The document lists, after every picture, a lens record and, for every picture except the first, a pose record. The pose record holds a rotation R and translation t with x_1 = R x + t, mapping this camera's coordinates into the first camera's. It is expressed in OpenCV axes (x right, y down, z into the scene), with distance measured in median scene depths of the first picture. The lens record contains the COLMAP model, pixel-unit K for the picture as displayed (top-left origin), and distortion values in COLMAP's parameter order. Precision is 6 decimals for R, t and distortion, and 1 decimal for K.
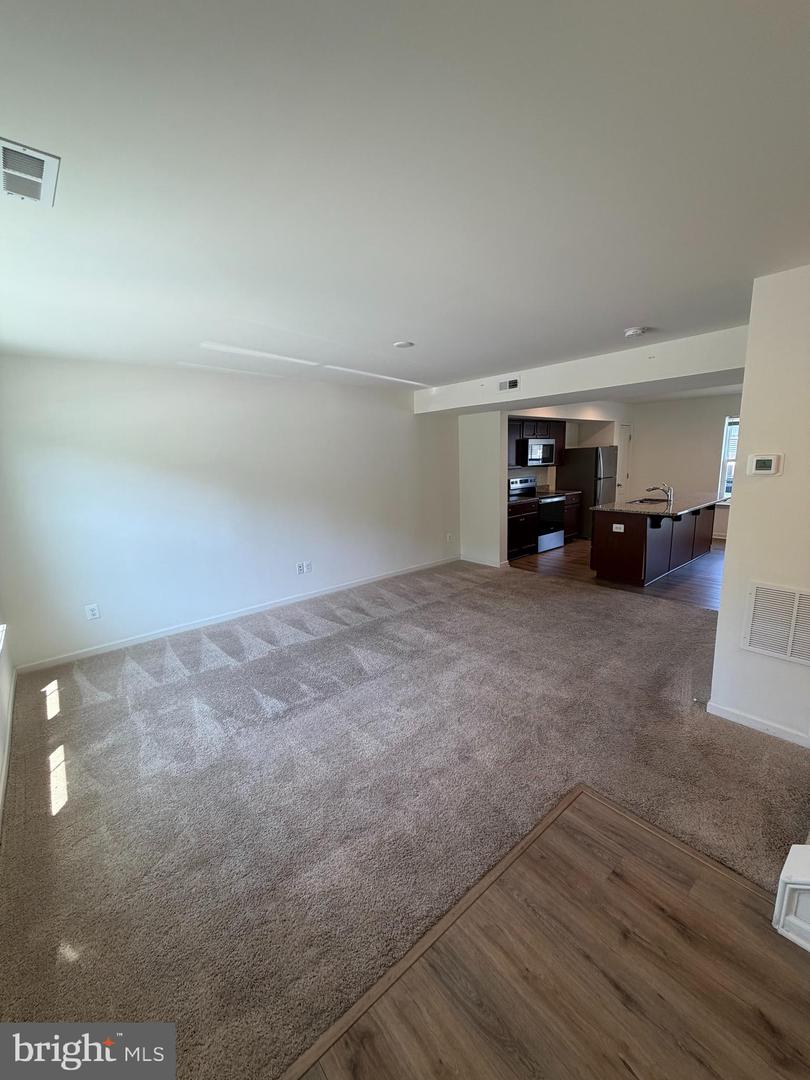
lens RADIAL K [[430.4, 0, 405.5], [0, 430.4, 537.3], [0, 0, 1]] dist [0.002495, 0.000350]
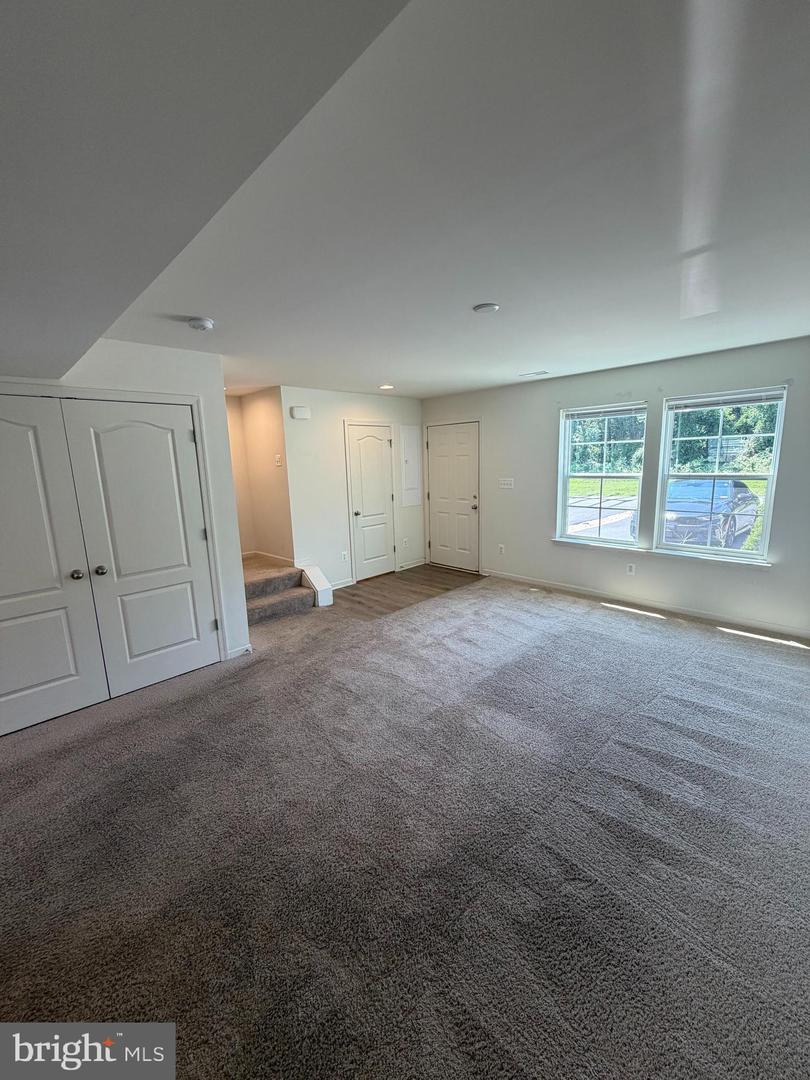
lens RADIAL K [[430.4, 0, 405.5], [0, 430.4, 537.3], [0, 0, 1]] dist [0.002495, 0.000350]
pose [[-0.994590, 0.078853, -0.067631, 0.324630], [0.048731, 0.929095, 0.366616, -0.530359], [0.091744, 0.361337, -0.927911, 2.713279]]
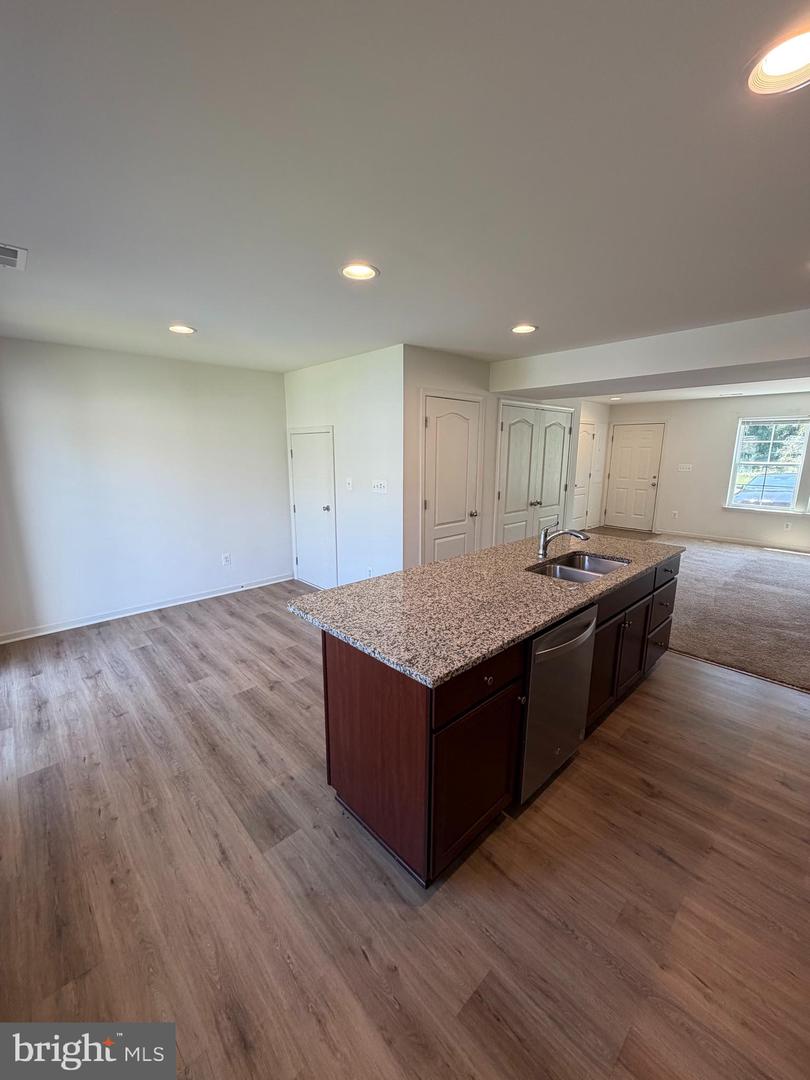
lens RADIAL K [[430.4, 0, 405.5], [0, 430.4, 537.3], [0, 0, 1]] dist [0.002495, 0.000350]
pose [[-0.998331, 0.041454, -0.040204, 2.041207], [0.022708, 0.921922, 0.386710, -0.781752], [0.053096, 0.385151, -0.921325, 3.734088]]
